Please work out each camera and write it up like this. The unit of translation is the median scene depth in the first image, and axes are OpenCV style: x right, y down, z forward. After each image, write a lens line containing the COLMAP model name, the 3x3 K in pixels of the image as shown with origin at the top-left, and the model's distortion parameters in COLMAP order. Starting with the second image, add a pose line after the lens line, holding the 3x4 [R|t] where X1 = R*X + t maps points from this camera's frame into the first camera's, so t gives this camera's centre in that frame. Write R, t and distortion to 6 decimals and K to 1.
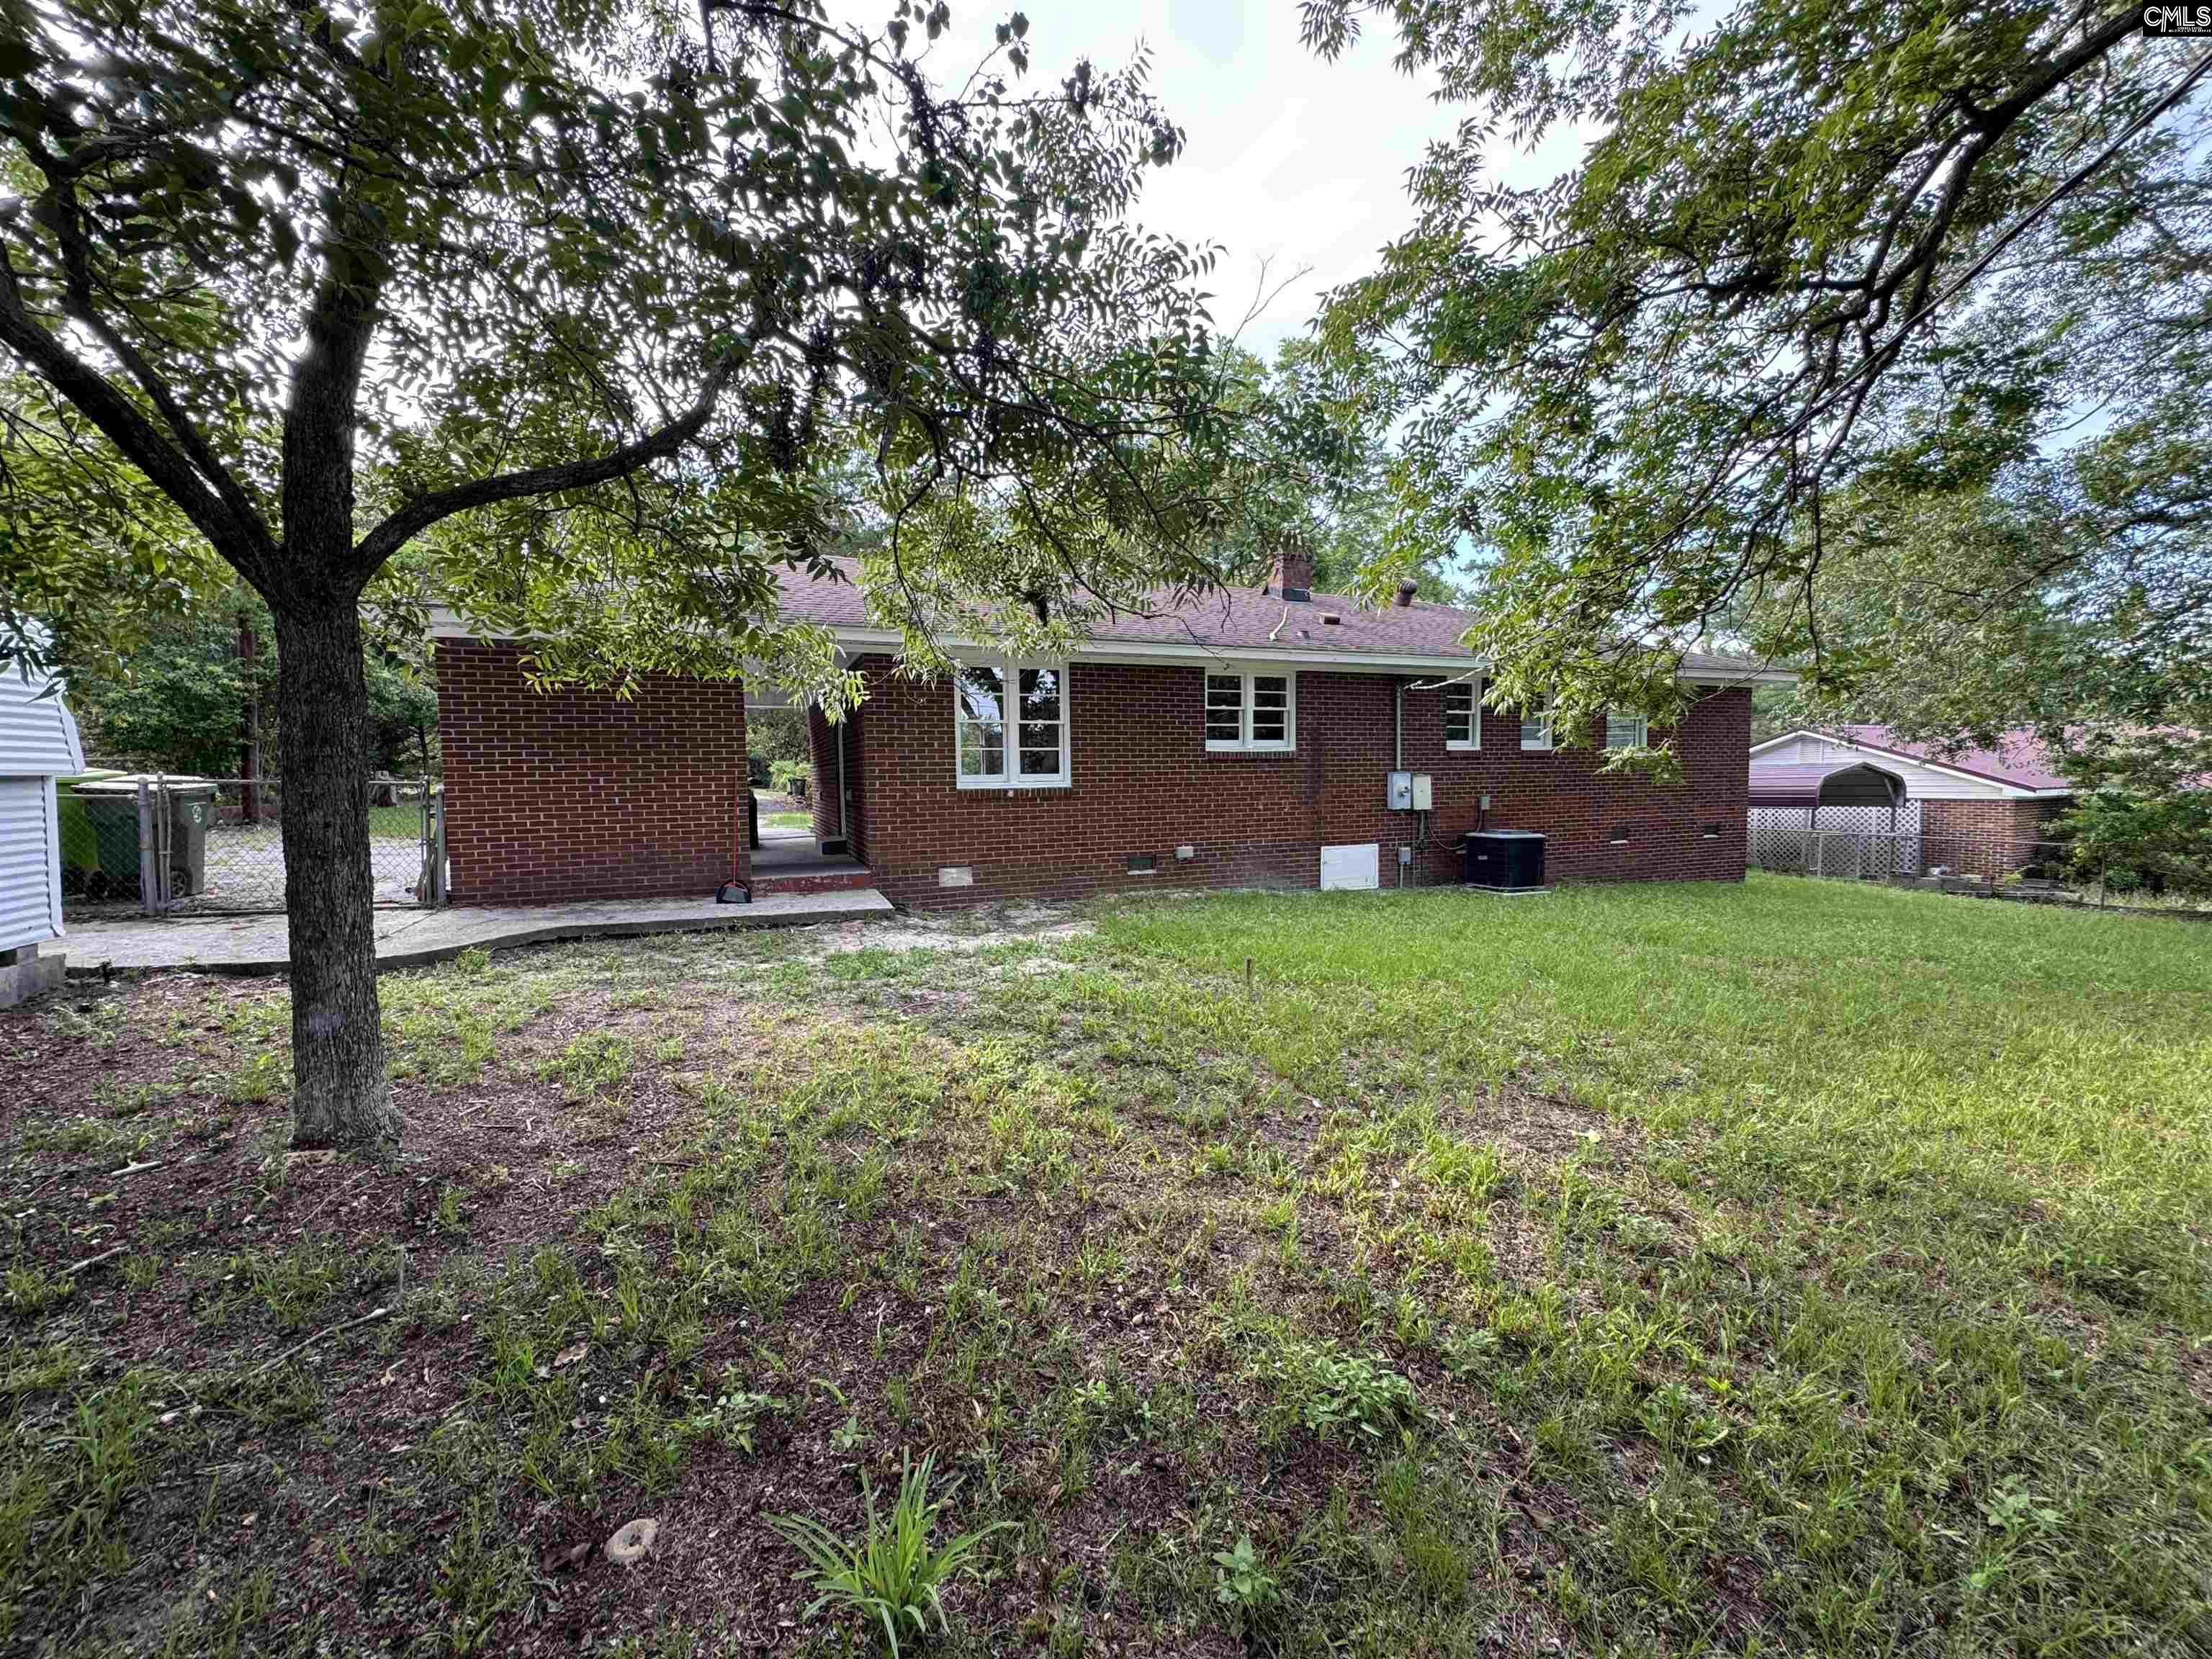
lens RADIAL K [[883.8, 0, 1105.2], [0, 883.8, 821.2], [0, 0, 1]] dist [0.001637, 0.000601]
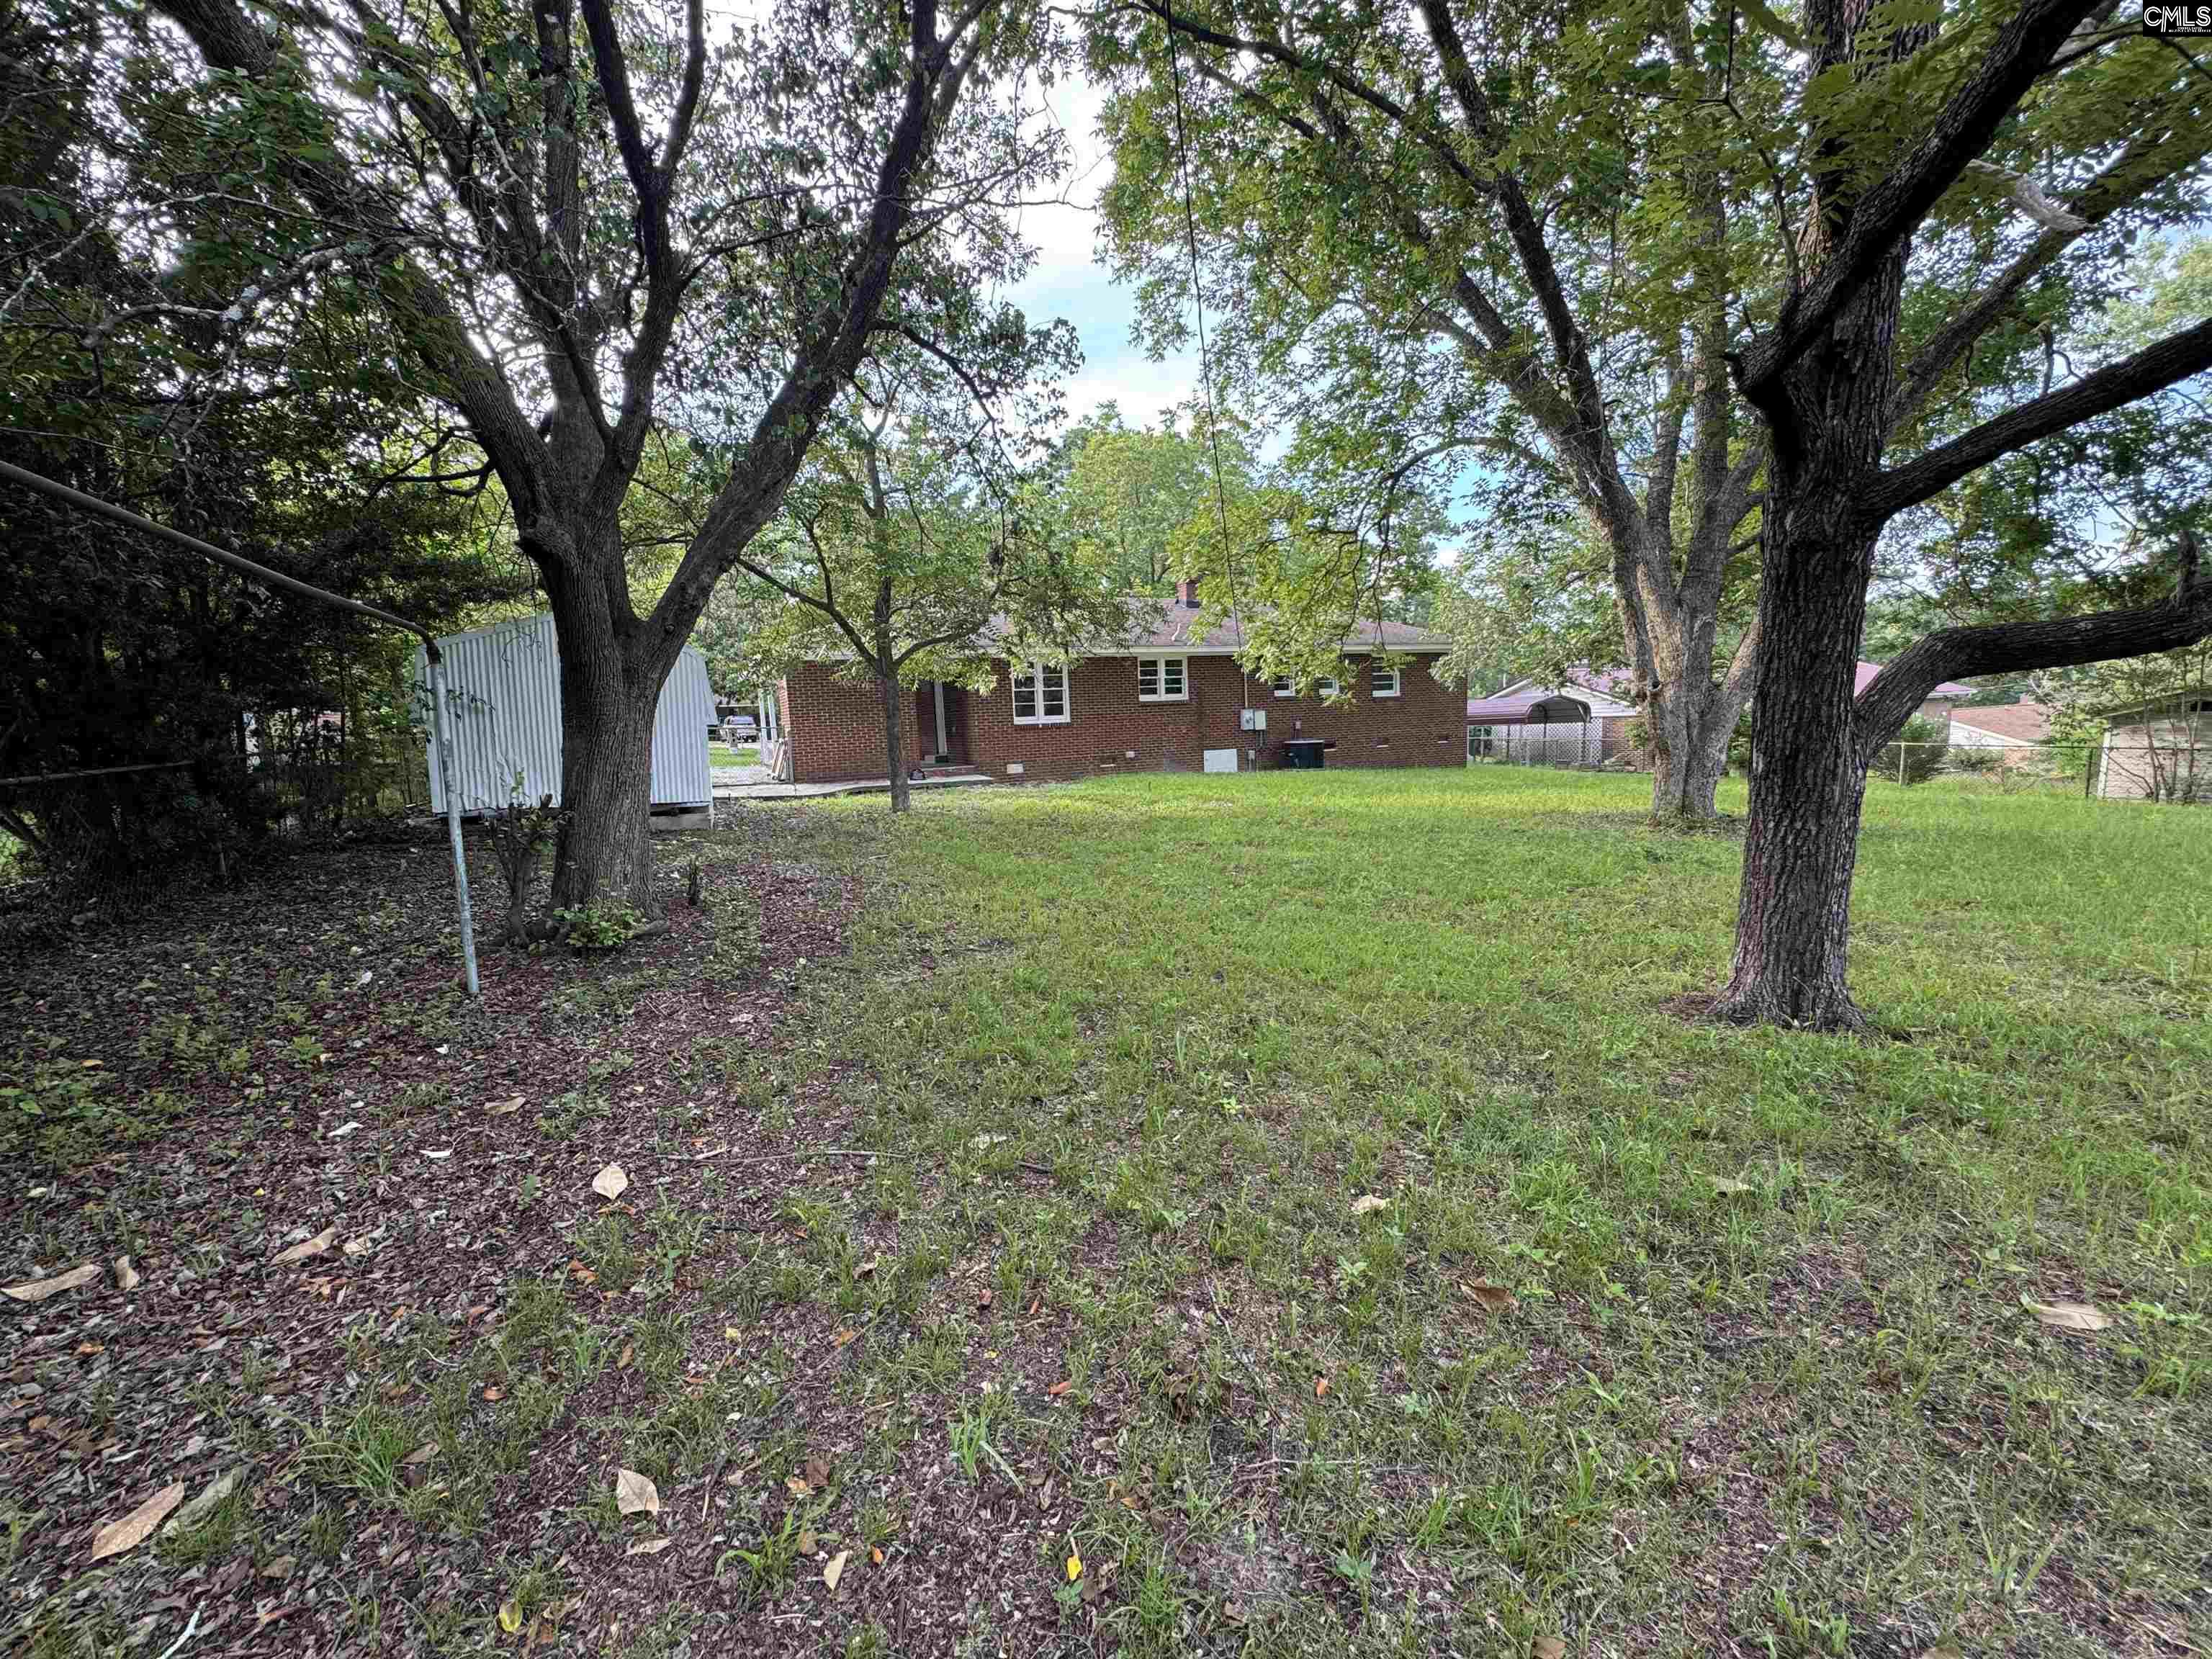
lens RADIAL K [[883.8, 0, 1104.1], [0, 883.8, 818.8], [0, 0, 1]] dist [0.001637, 0.000601]
pose [[0.998374, -0.039741, 0.040858, -0.047229], [0.037849, 0.998220, 0.046089, 0.078736], [-0.042617, -0.044467, 0.998101, -0.857950]]
